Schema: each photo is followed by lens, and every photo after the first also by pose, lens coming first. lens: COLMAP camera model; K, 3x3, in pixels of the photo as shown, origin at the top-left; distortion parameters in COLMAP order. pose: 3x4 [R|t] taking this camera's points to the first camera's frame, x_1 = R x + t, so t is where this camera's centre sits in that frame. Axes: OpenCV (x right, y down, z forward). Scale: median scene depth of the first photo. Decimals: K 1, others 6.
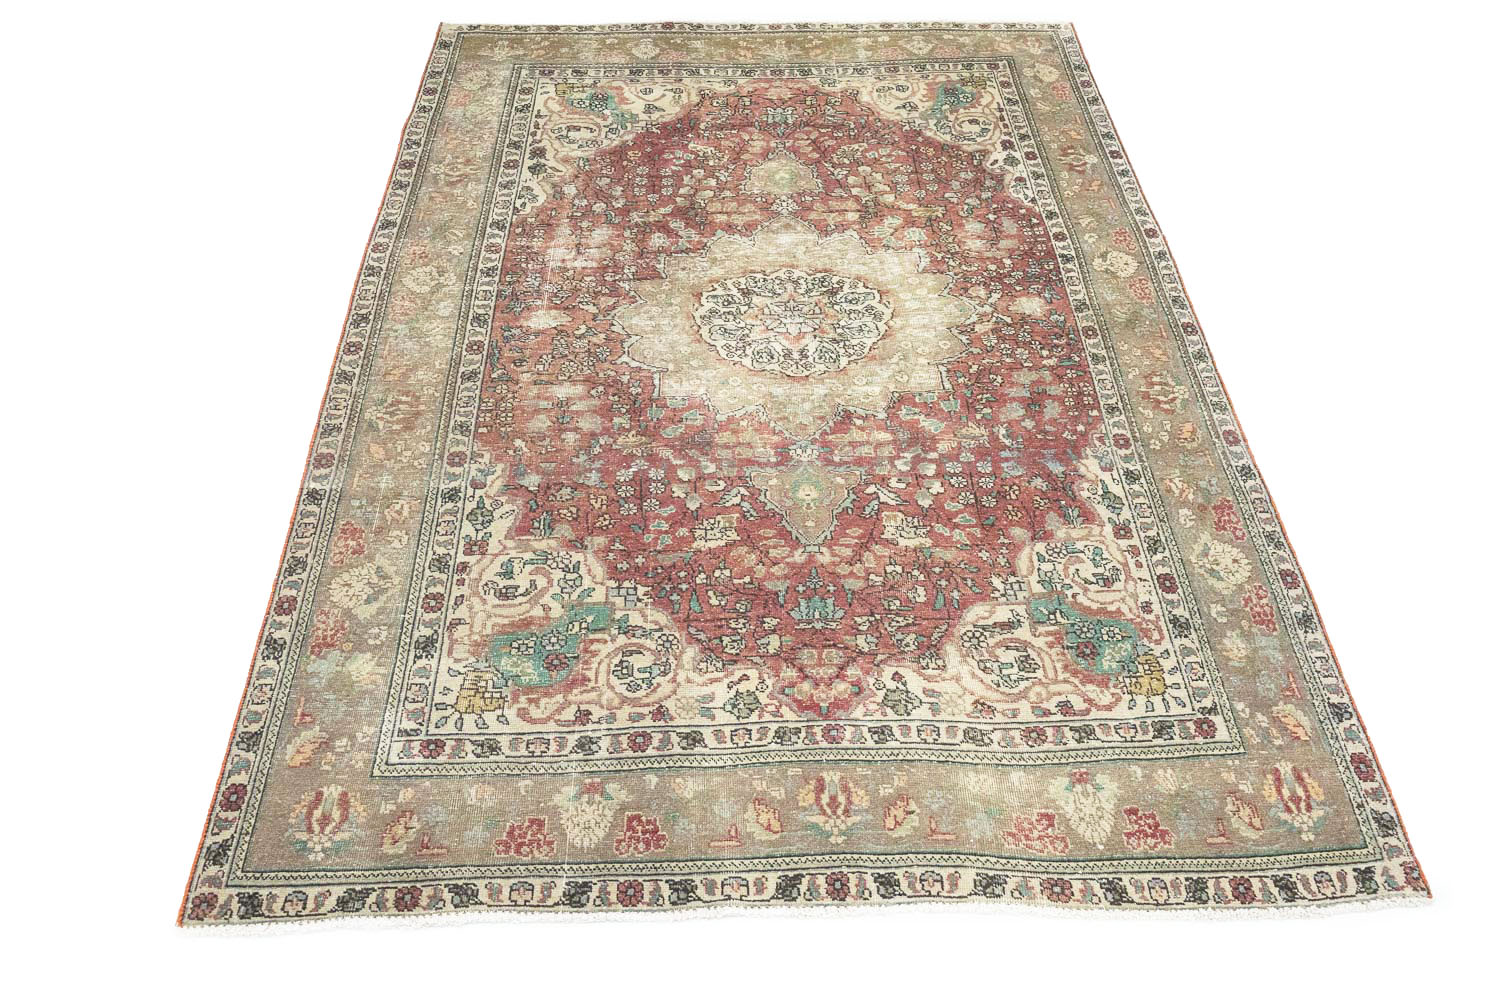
lens RADIAL K [[1243.2, 0, 739.1], [0, 1243.2, 498.4], [0, 0, 1]] dist [-0.002895, 0.001900]
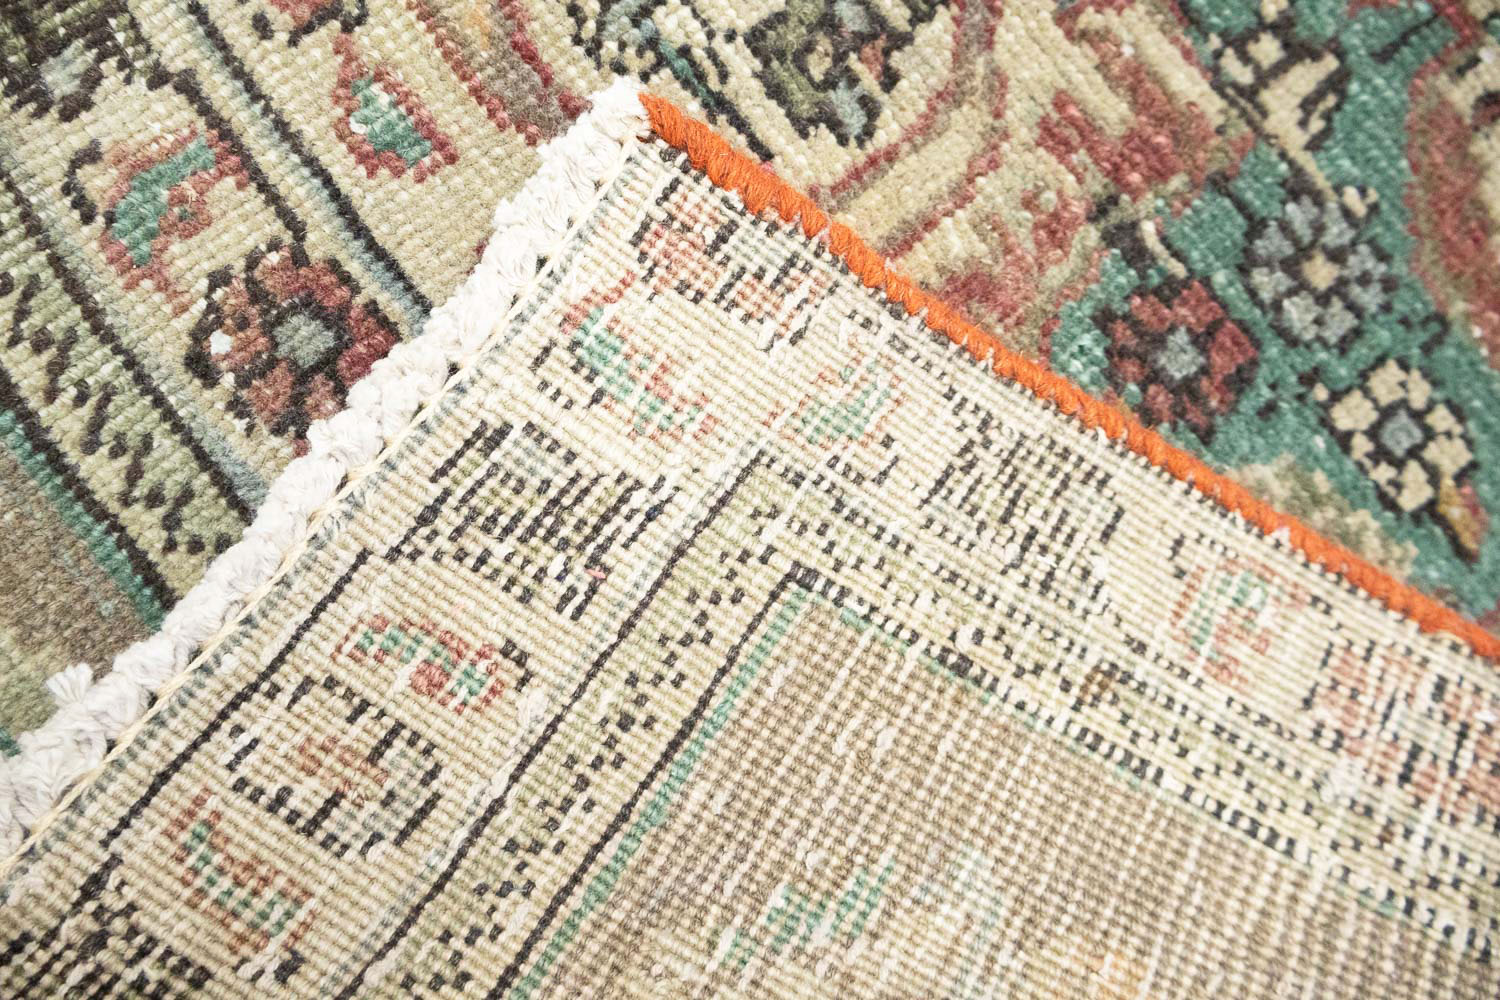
lens RADIAL K [[1243.2, 0, 751.4], [0, 1243.2, 500.5], [0, 0, 1]] dist [-0.002895, 0.001900]
pose [[0.591883, 0.805264, -0.034990, 0.228618], [-0.699499, 0.534744, 0.474079, 0.083955], [0.400469, -0.256124, 0.879787, 0.724440]]
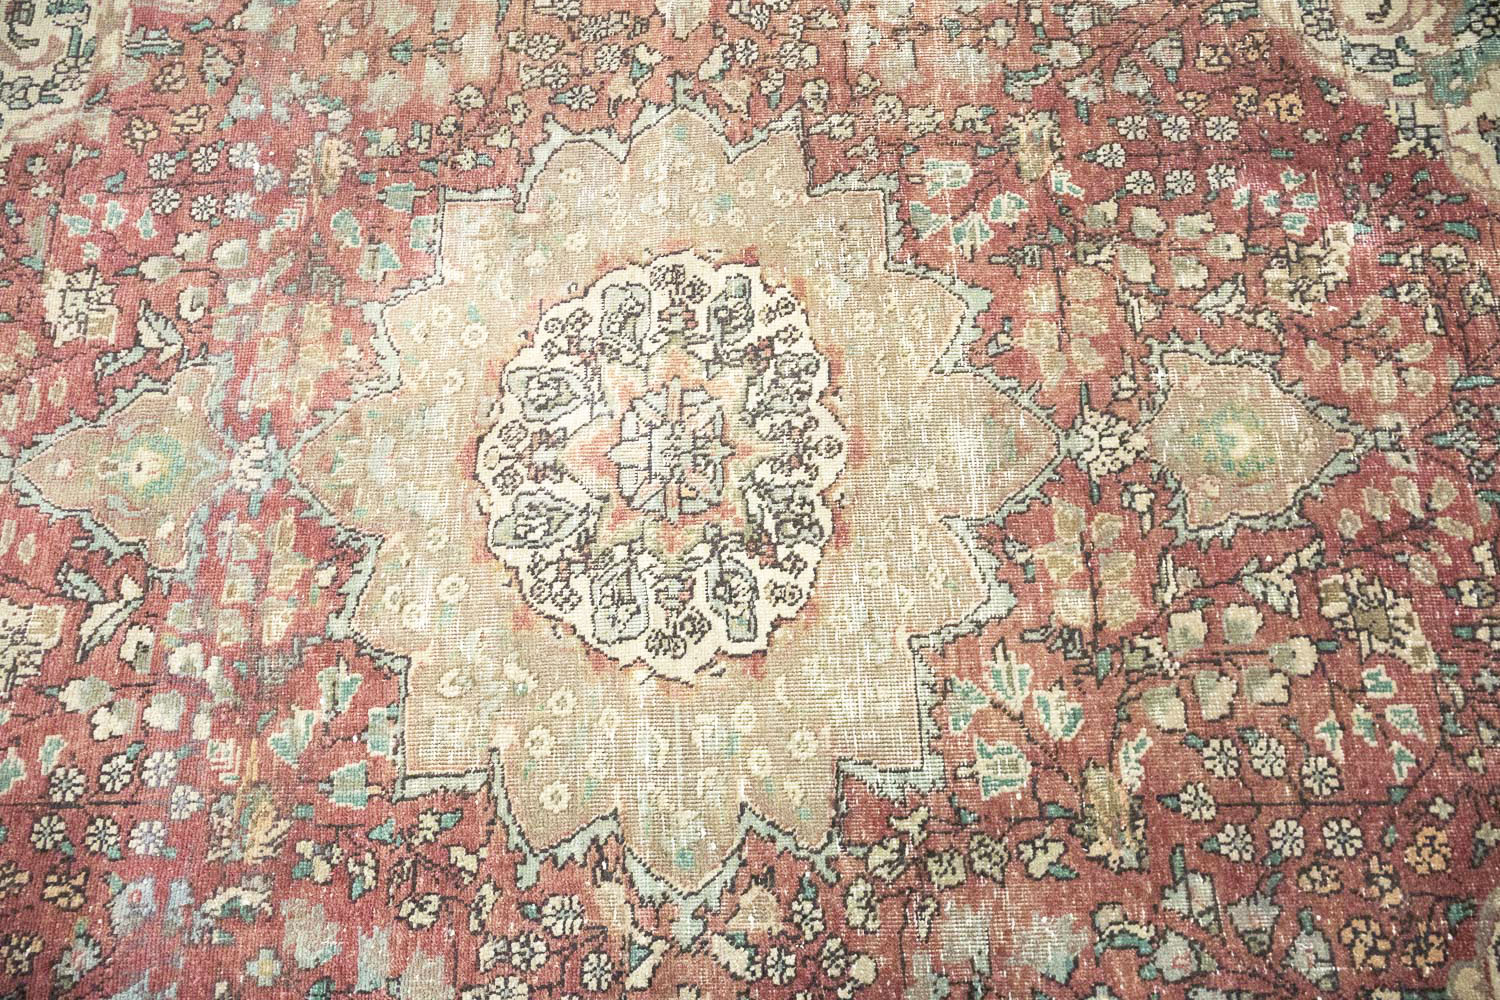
lens RADIAL K [[1243.2, 0, 742.9], [0, 1243.2, 495.9], [0, 0, 1]] dist [-0.002895, 0.001900]
pose [[-0.013009, 0.942681, -0.333442, 0.219239], [-0.724600, 0.220908, 0.652805, -0.480848], [0.689046, 0.250104, 0.680193, 0.782694]]
